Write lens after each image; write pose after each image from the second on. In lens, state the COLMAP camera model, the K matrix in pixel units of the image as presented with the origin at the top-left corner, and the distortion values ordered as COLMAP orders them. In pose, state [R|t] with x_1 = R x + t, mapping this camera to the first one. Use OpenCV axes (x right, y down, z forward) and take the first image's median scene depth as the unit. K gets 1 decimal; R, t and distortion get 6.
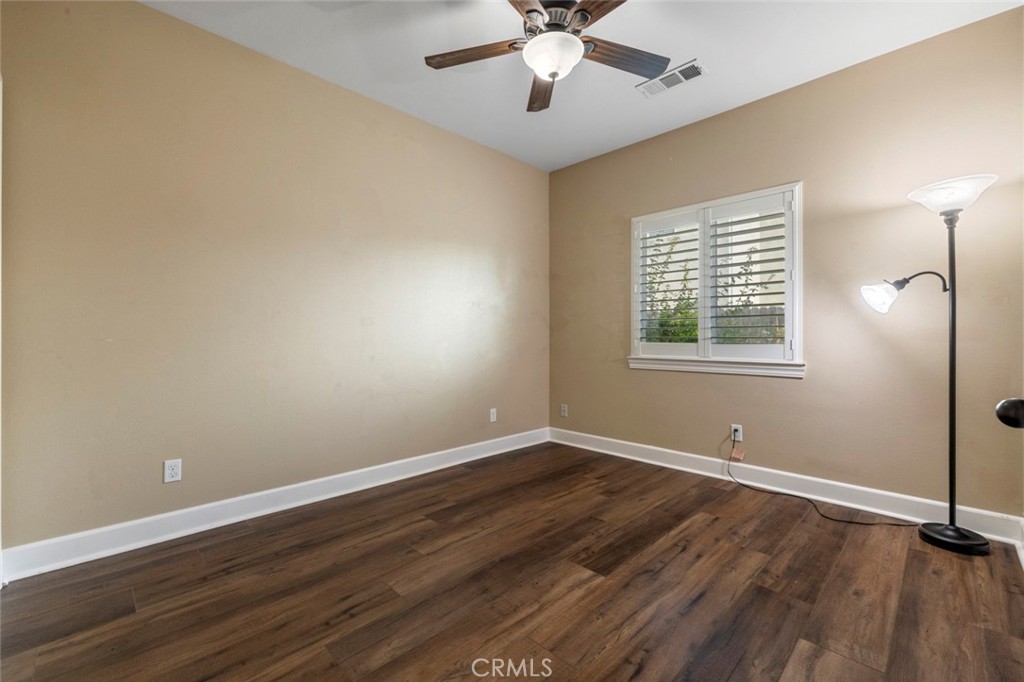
lens RADIAL K [[429.6, 0, 509.4], [0, 429.6, 334.7], [0, 0, 1]] dist [-0.000471, -0.000305]
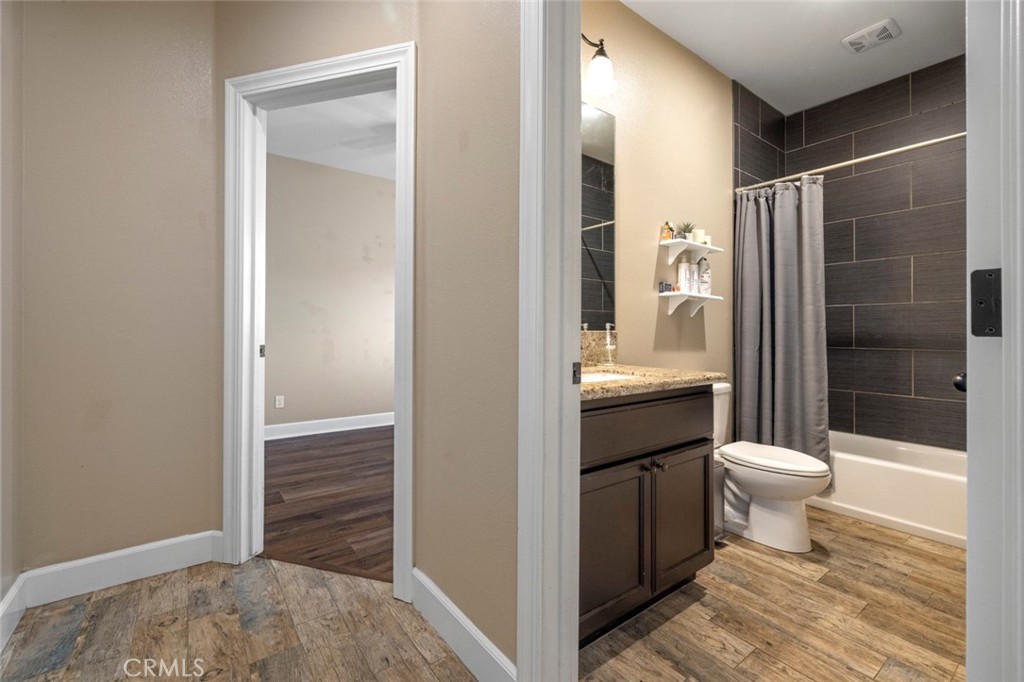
lens RADIAL K [[429.6, 0, 509.4], [0, 429.6, 334.7], [0, 0, 1]] dist [-0.000471, -0.000305]
pose [[0.991004, 0.008973, -0.133532, 0.317529], [-0.007979, 0.999936, 0.007984, 0.001318], [0.133596, -0.006847, 0.991012, -0.502081]]
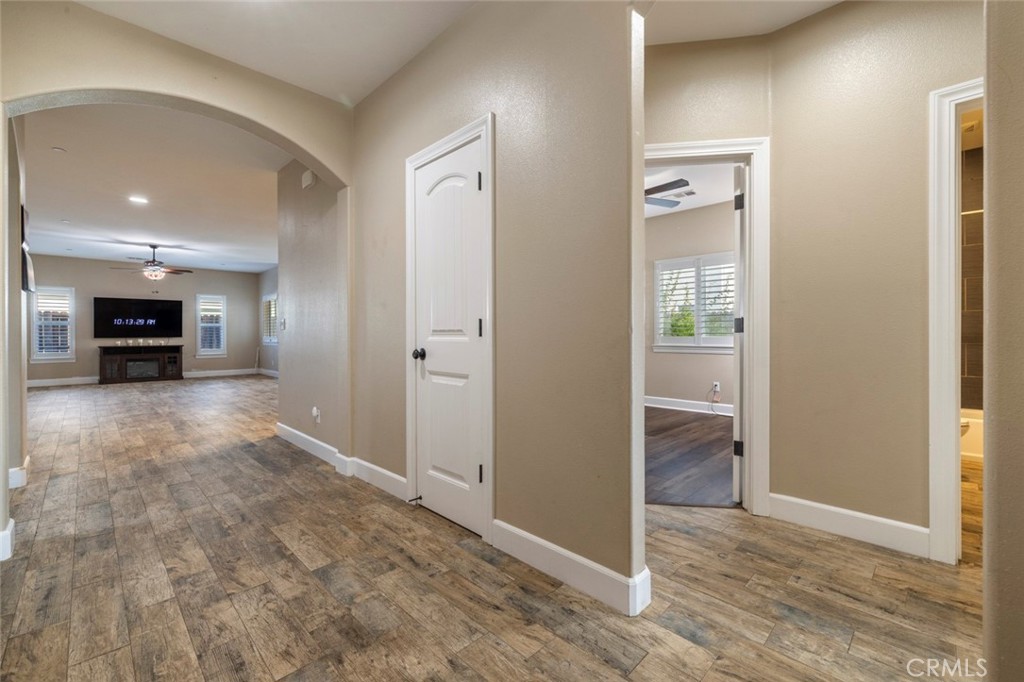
lens RADIAL K [[429.6, 0, 509.4], [0, 429.6, 334.7], [0, 0, 1]] dist [-0.000471, -0.000305]
pose [[0.999991, -0.004006, -0.001355, -0.319779], [0.004012, 0.999979, 0.005059, 0.000140], [0.001335, -0.005064, 0.999986, -0.766676]]
